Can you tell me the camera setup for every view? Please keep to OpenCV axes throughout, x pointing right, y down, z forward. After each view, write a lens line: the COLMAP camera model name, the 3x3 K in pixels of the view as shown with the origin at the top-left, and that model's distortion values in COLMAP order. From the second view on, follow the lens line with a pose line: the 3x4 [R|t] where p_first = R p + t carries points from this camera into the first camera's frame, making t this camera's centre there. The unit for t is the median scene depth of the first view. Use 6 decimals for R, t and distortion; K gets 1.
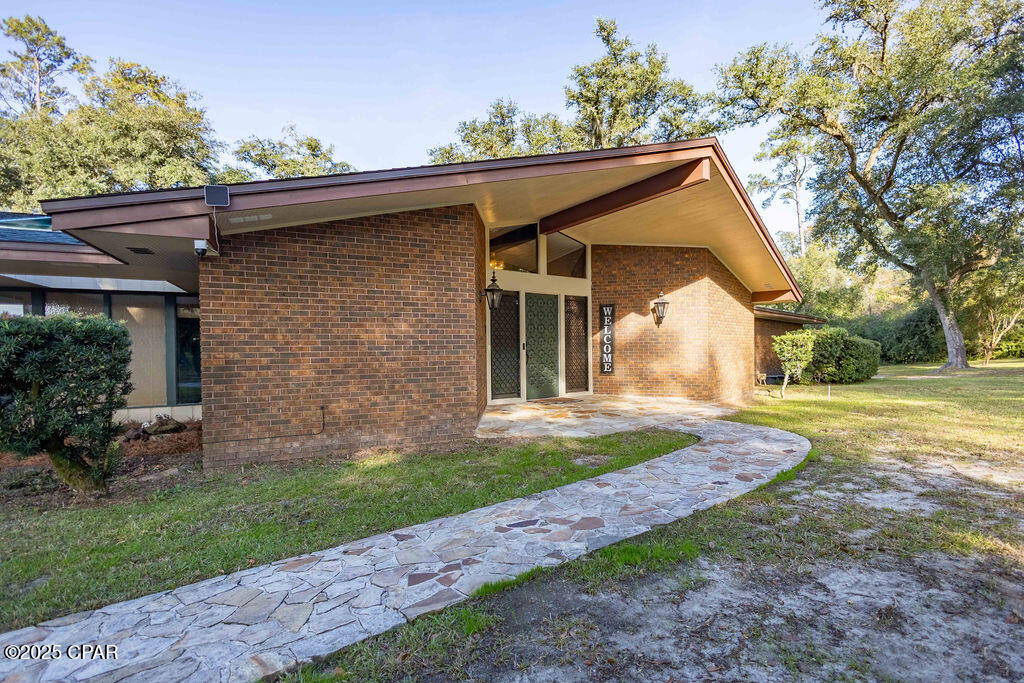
lens RADIAL K [[503.8, 0, 546.5], [0, 503.8, 345.2], [0, 0, 1]] dist [0.010046, -0.000301]
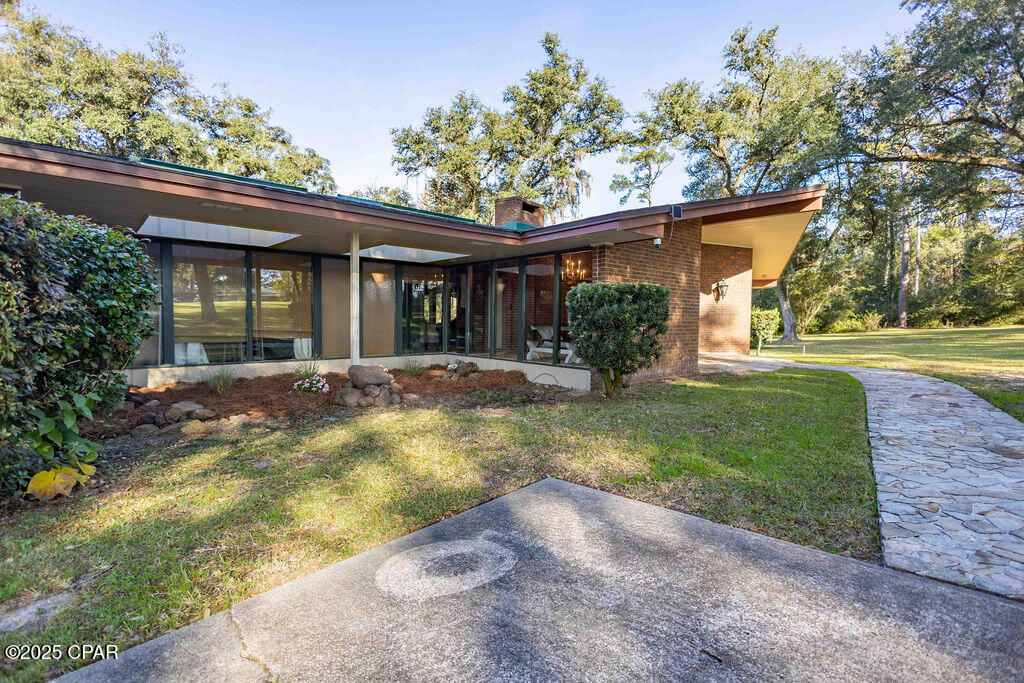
lens RADIAL K [[485.0, 0, 511.0], [0, 485.0, 331.4], [0, 0, 1]] dist [0.011359, -0.000627]
pose [[0.965922, 0.015066, 0.258396, -0.313543], [-0.021178, 0.999558, 0.020887, 0.012801], [-0.257967, -0.025647, 0.965813, -0.075240]]
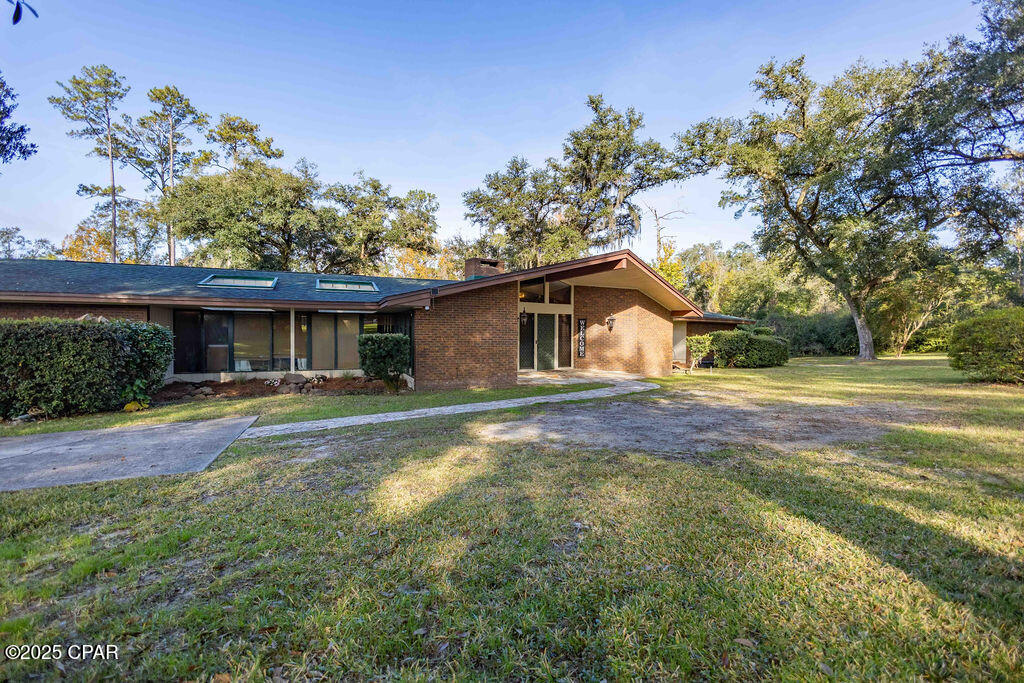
lens RADIAL K [[463.3, 0, 509.3], [0, 463.3, 332.7], [0, 0, 1]] dist [0.009455, -0.000020]
pose [[0.996939, 0.015674, -0.076595, -0.005622], [-0.015466, 0.999875, 0.003299, -0.015612], [0.076637, -0.002104, 0.997057, -0.317534]]
